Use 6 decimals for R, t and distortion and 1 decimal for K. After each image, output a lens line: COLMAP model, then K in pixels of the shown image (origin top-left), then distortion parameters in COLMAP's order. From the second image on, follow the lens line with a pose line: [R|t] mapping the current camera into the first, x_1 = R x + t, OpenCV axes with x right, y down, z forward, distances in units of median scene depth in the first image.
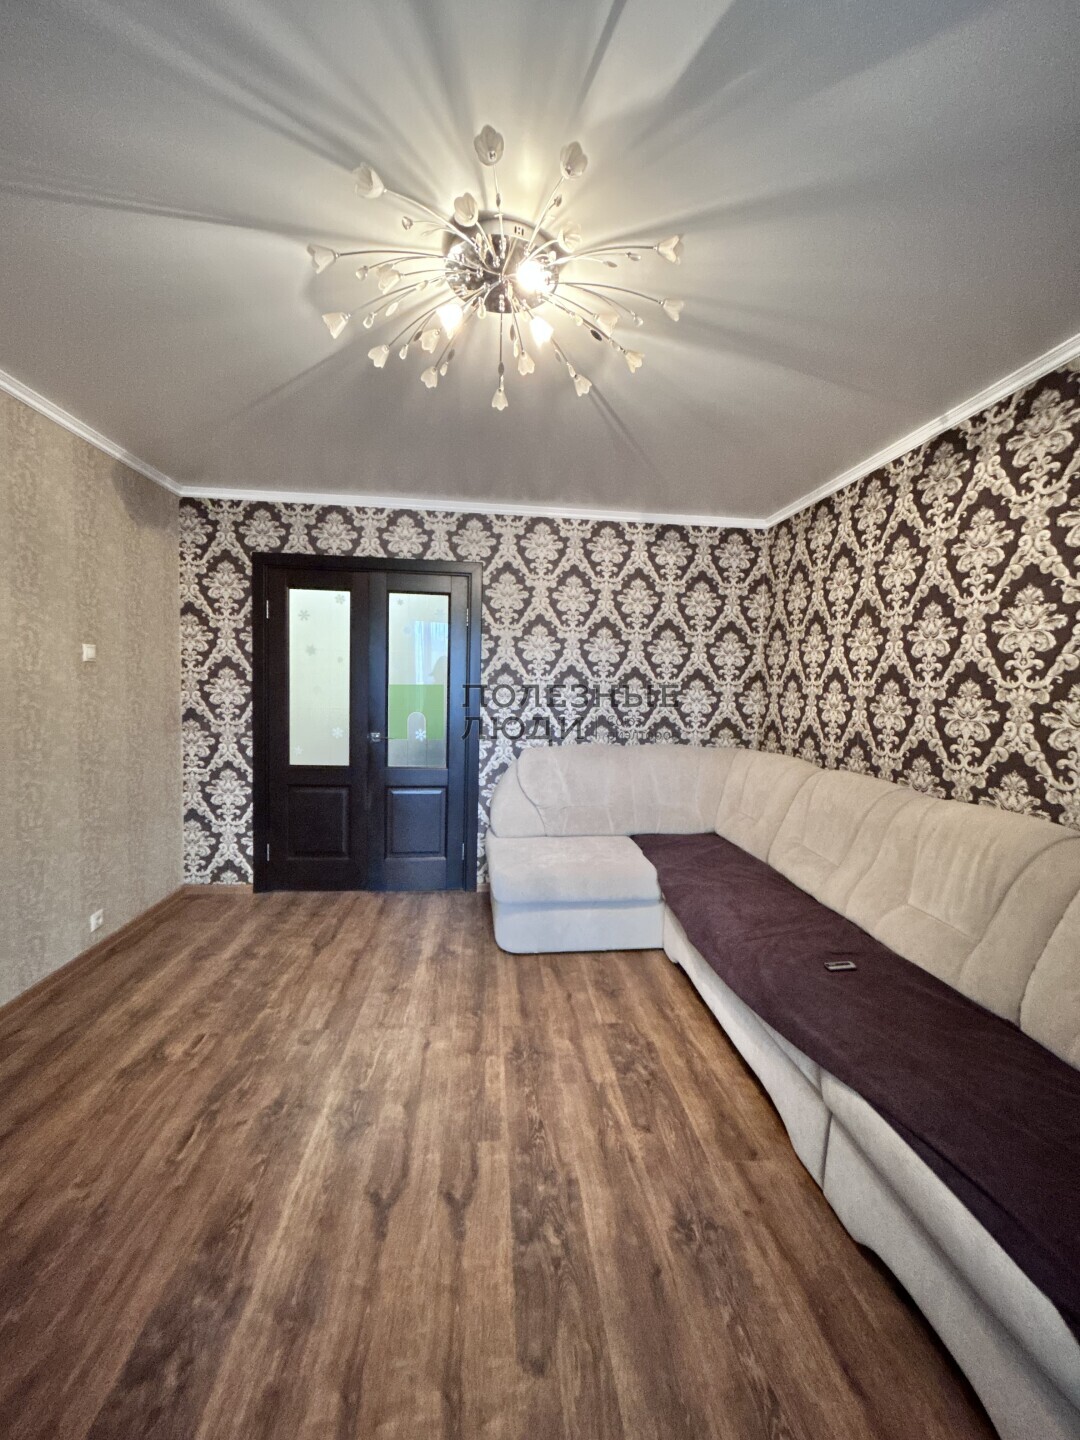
lens RADIAL K [[578.9, 0, 543.4], [0, 578.9, 718.4], [0, 0, 1]] dist [0.001993, 0.000279]
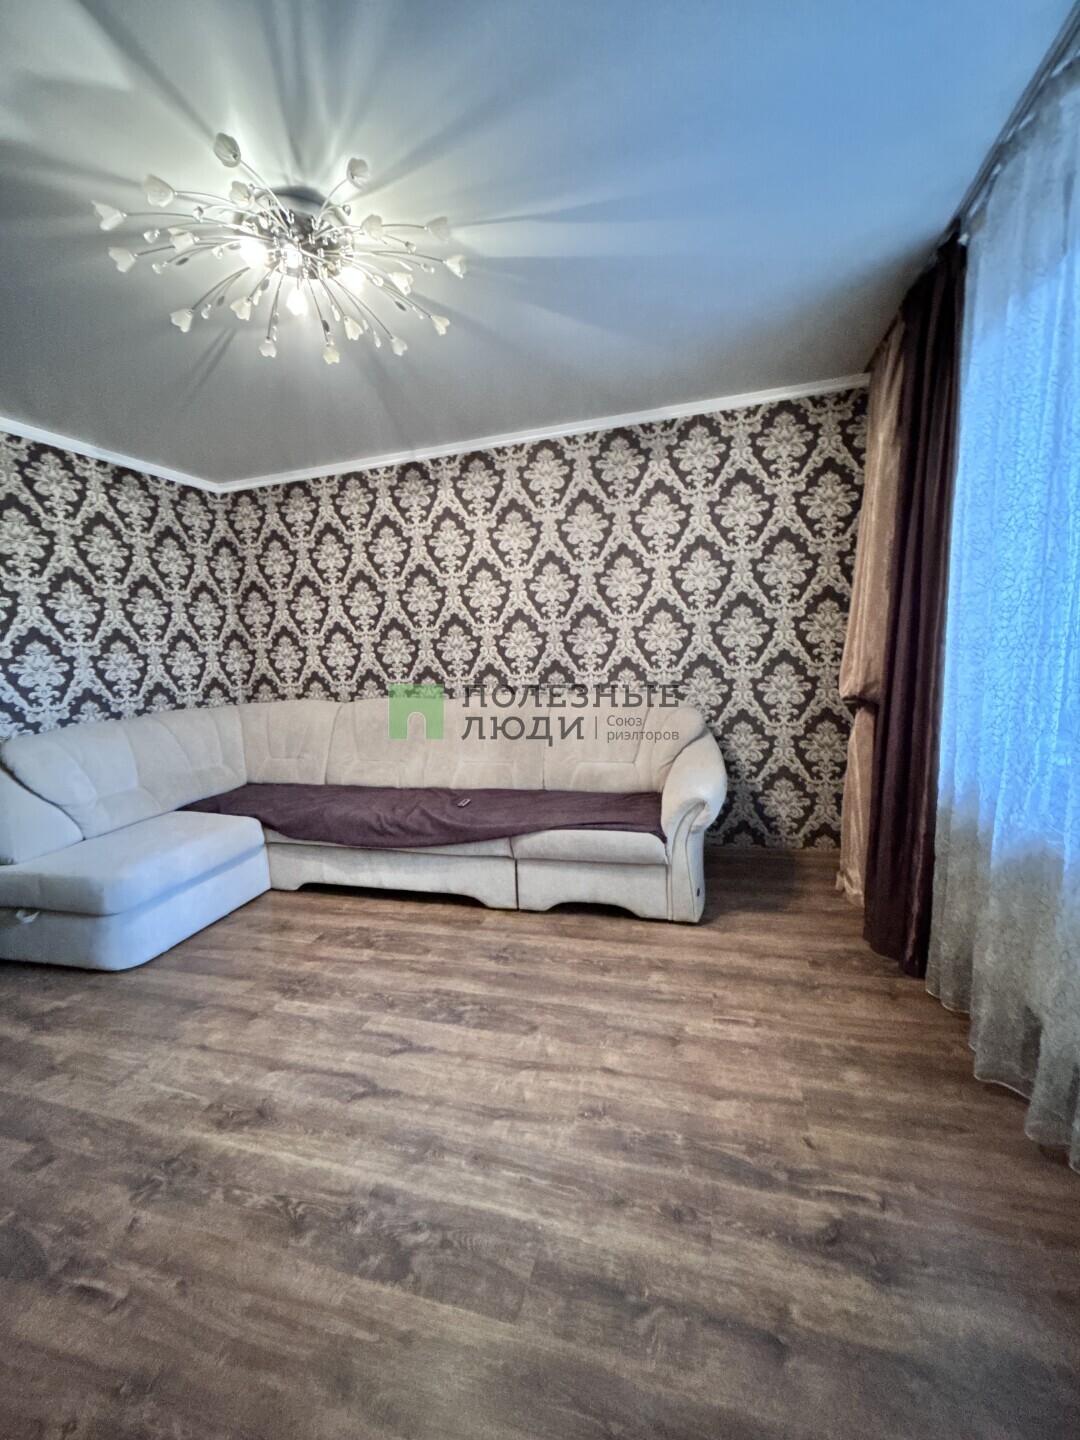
lens RADIAL K [[578.9, 0, 539.9], [0, 578.9, 719.6], [0, 0, 1]] dist [0.001993, 0.000279]
pose [[0.376797, -0.163649, 0.911725, -0.620439], [0.119610, 0.984626, 0.127302, 0.016452], [-0.918541, 0.061085, 0.390578, 0.127261]]
